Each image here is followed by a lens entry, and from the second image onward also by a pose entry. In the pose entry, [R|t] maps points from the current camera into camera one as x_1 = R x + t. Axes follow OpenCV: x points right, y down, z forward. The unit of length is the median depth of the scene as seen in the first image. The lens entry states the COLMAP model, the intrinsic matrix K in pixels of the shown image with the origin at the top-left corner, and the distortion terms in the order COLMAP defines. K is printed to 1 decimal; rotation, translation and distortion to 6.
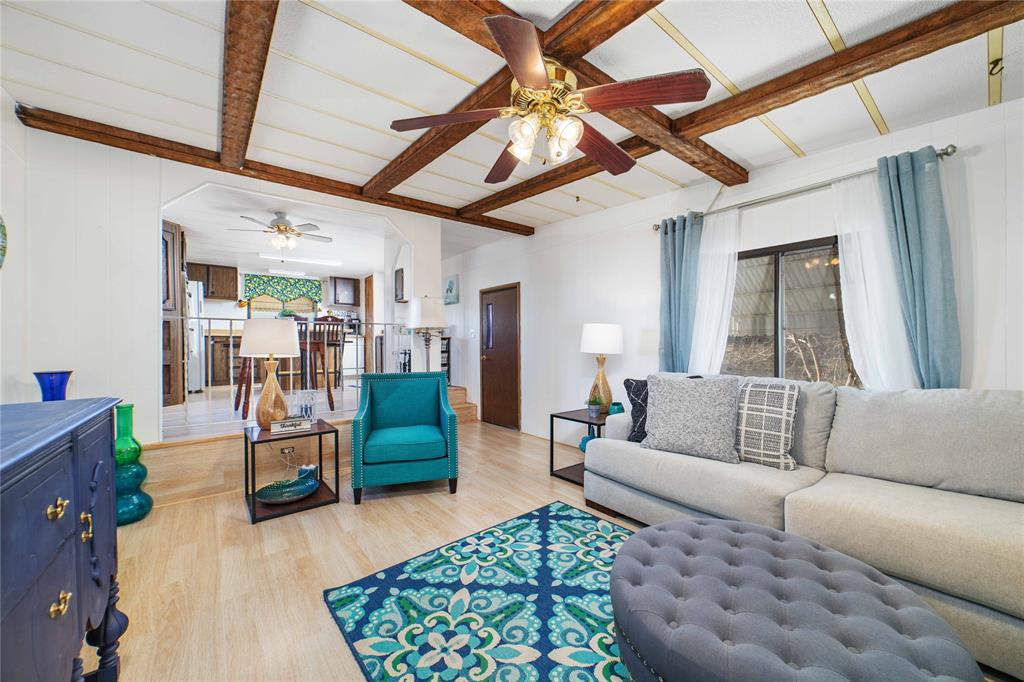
lens RADIAL K [[384.3, 0, 516.5], [0, 384.3, 340.9], [0, 0, 1]] dist [0.000537, -0.000016]
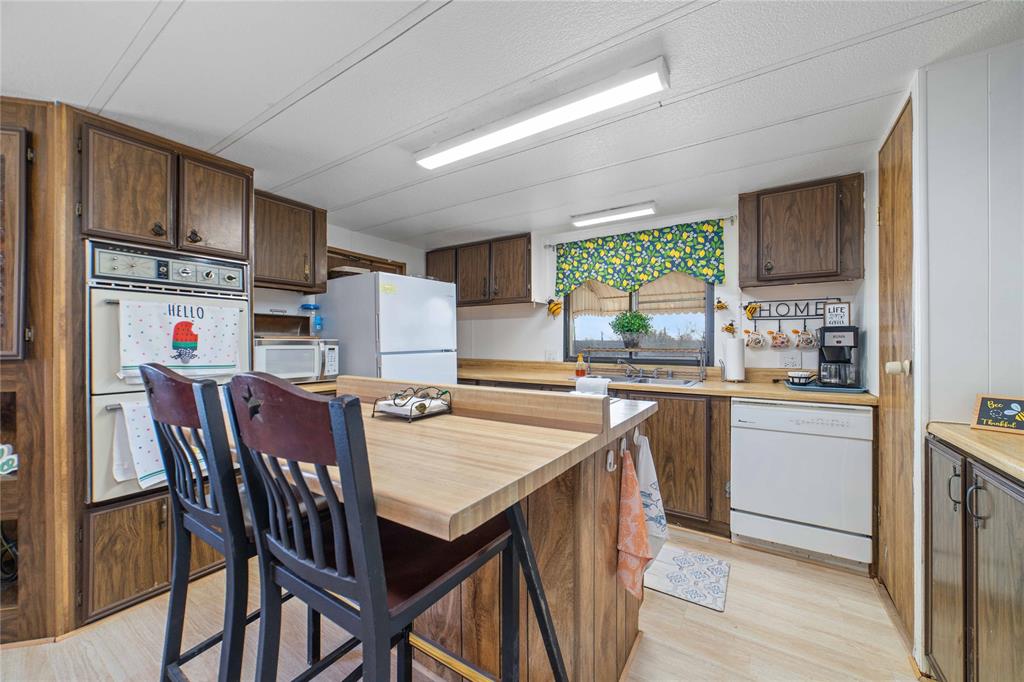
lens RADIAL K [[384.3, 0, 516.5], [0, 384.3, 340.9], [0, 0, 1]] dist [0.000537, -0.000016]
pose [[0.318990, 0.002097, -0.947756, -0.255729], [0.008868, 0.999947, 0.005197, -0.054837], [0.947717, -0.010063, 0.318954, 0.751570]]
